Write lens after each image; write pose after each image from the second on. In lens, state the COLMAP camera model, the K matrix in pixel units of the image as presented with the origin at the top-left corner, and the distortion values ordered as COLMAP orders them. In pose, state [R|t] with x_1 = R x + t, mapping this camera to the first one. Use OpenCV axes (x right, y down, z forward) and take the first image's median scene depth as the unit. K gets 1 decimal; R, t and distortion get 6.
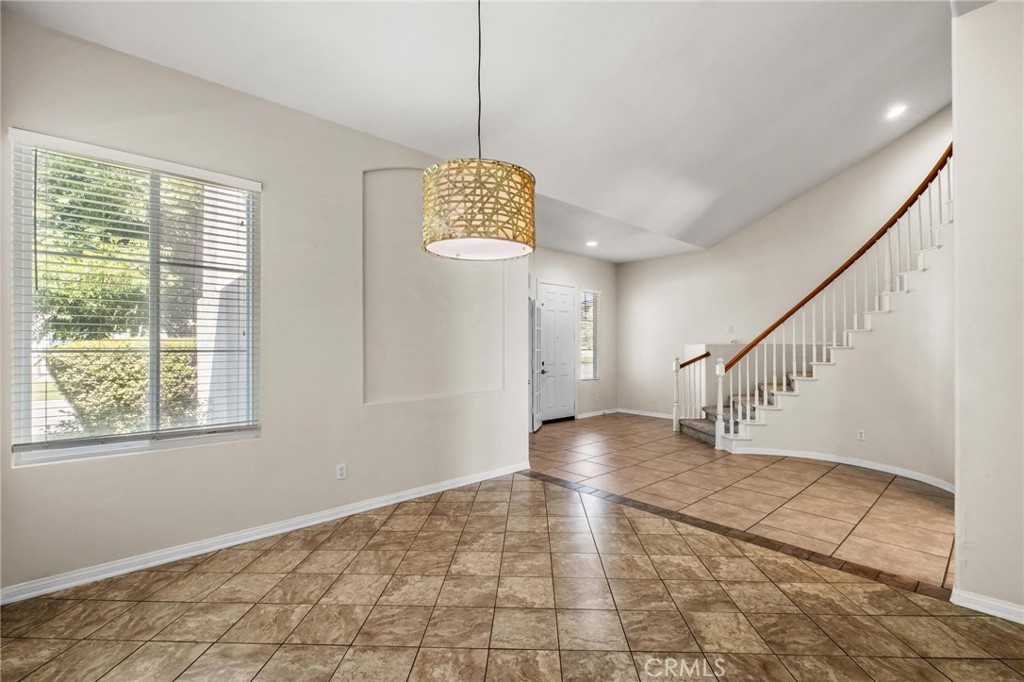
lens RADIAL K [[455.6, 0, 508.5], [0, 455.6, 341.9], [0, 0, 1]] dist [-0.005125, 0.000263]
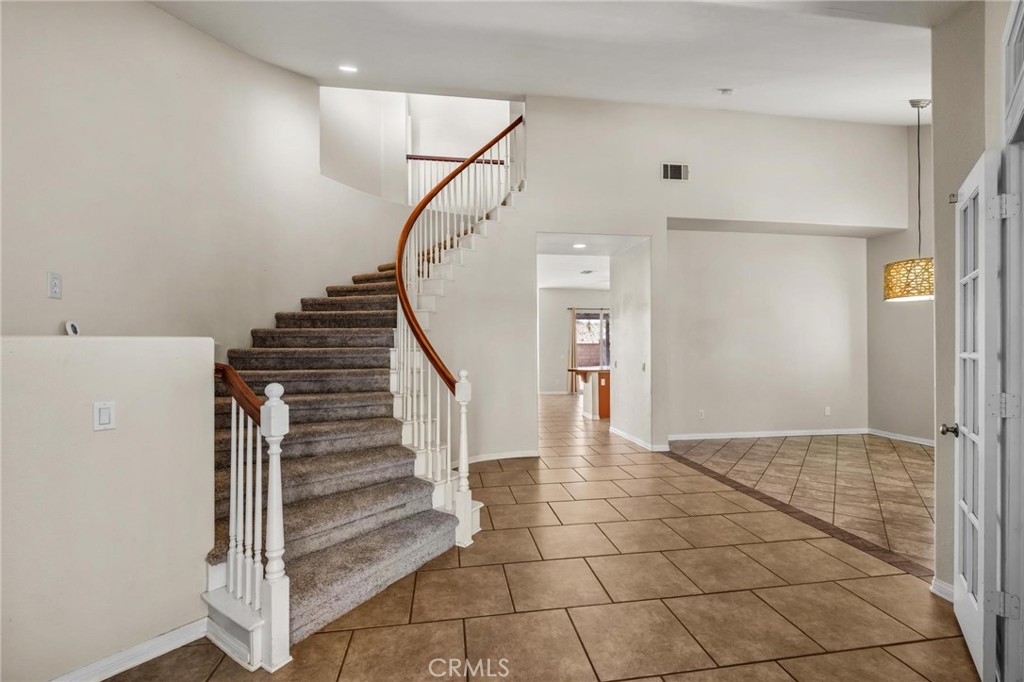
lens RADIAL K [[455.6, 0, 513.8], [0, 455.6, 345.7], [0, 0, 1]] dist [-0.005125, 0.000263]
pose [[-0.836566, 0.003687, 0.547853, 0.136354], [-0.005447, 0.999872, -0.015047, 0.019326], [-0.547839, -0.015572, -0.836439, 1.466666]]
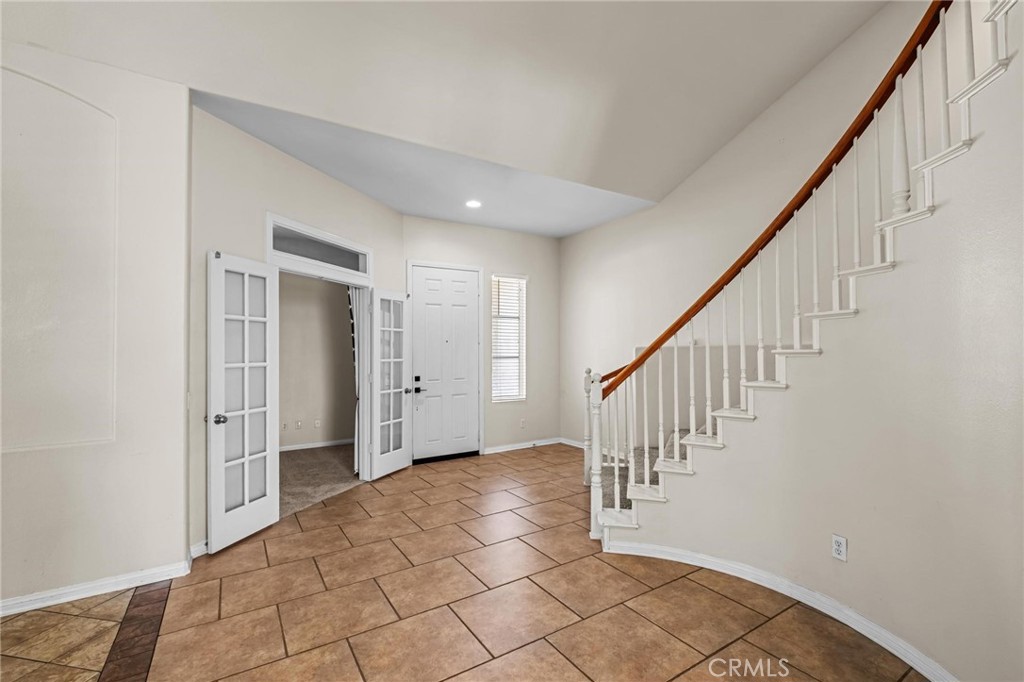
lens RADIAL K [[455.6, 0, 518.5], [0, 455.6, 343.4], [0, 0, 1]] dist [-0.005125, 0.000263]
pose [[0.985900, -0.021434, -0.165959, 0.487309], [0.020405, 0.999761, -0.007899, 0.002325], [0.166089, 0.004402, 0.986101, 0.452233]]
